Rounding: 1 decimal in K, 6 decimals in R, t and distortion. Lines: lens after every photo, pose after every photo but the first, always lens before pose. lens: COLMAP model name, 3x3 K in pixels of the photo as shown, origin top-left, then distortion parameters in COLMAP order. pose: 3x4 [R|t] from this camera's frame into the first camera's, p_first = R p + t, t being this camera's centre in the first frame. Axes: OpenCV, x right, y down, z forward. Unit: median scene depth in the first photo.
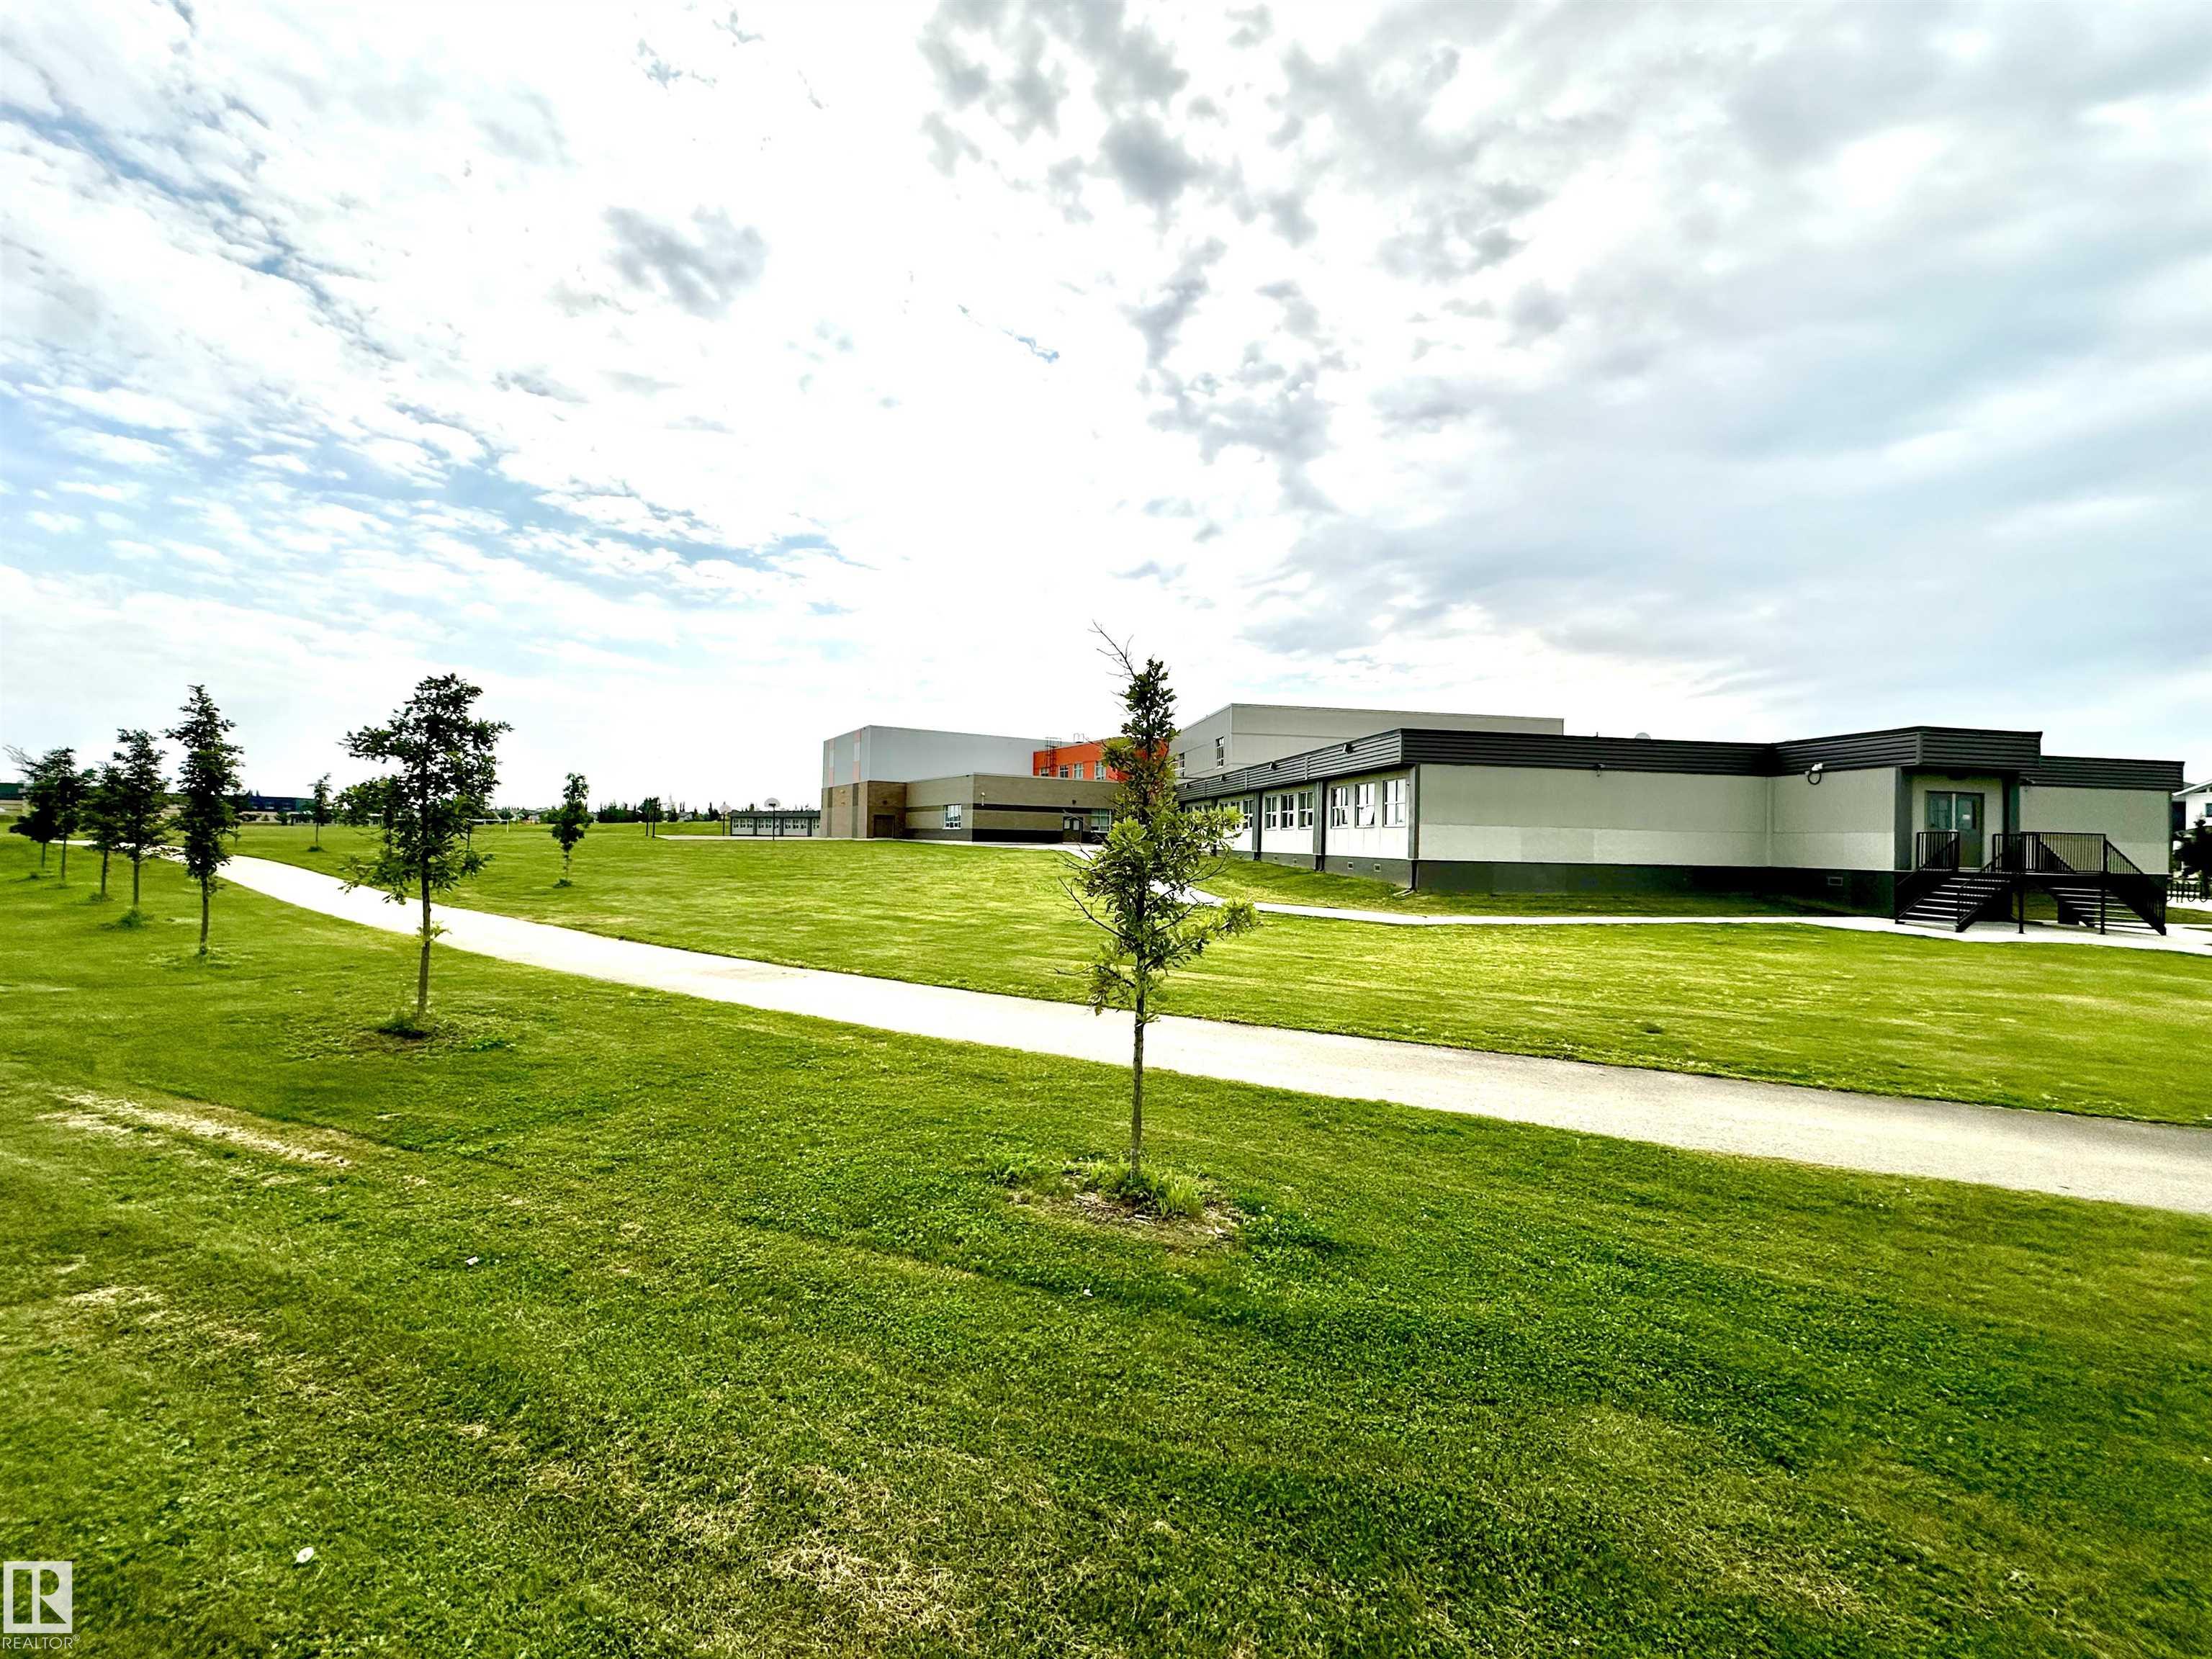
lens RADIAL K [[890.4, 0, 1096.7], [0, 890.4, 832.8], [0, 0, 1]] dist [-0.007936, -0.001080]
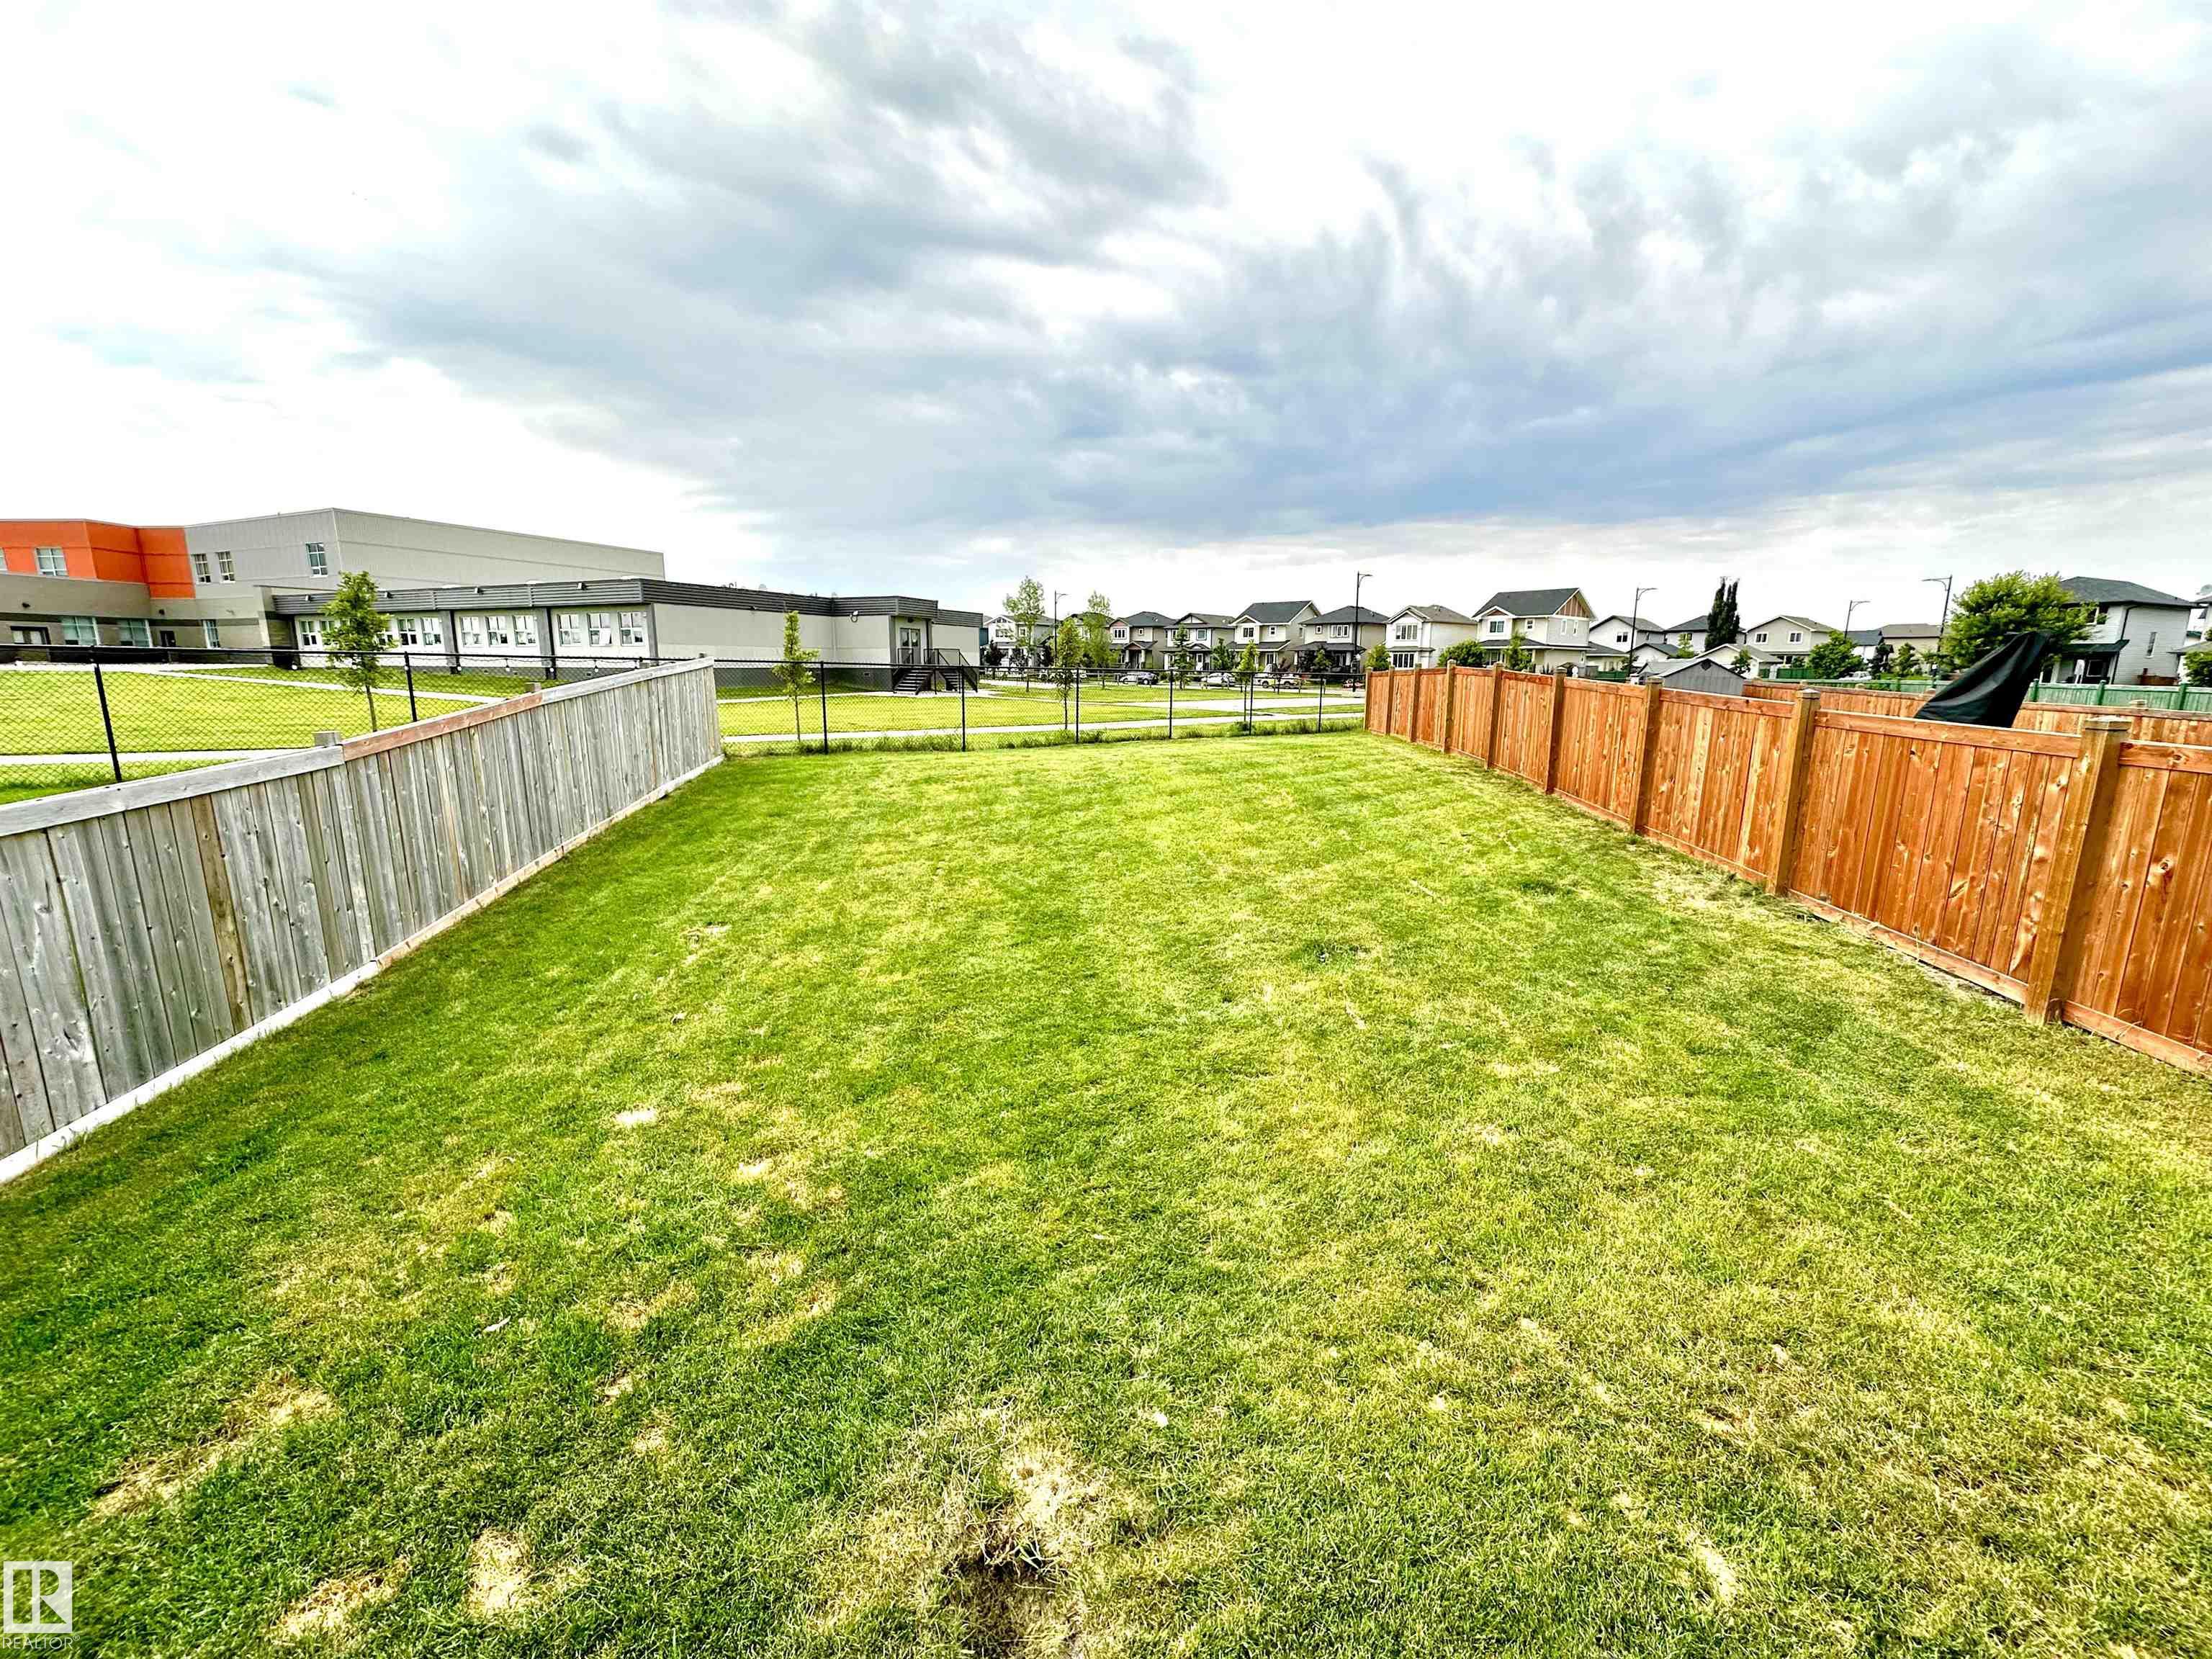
lens RADIAL K [[890.4, 0, 1112.9], [0, 890.4, 819.5], [0, 0, 1]] dist [-0.007936, -0.001080]
pose [[0.514277, -0.168409, 0.840927, -0.569398], [-0.001595, 0.980341, 0.197304, -0.017130], [-0.857623, -0.102810, 0.503898, -0.467556]]
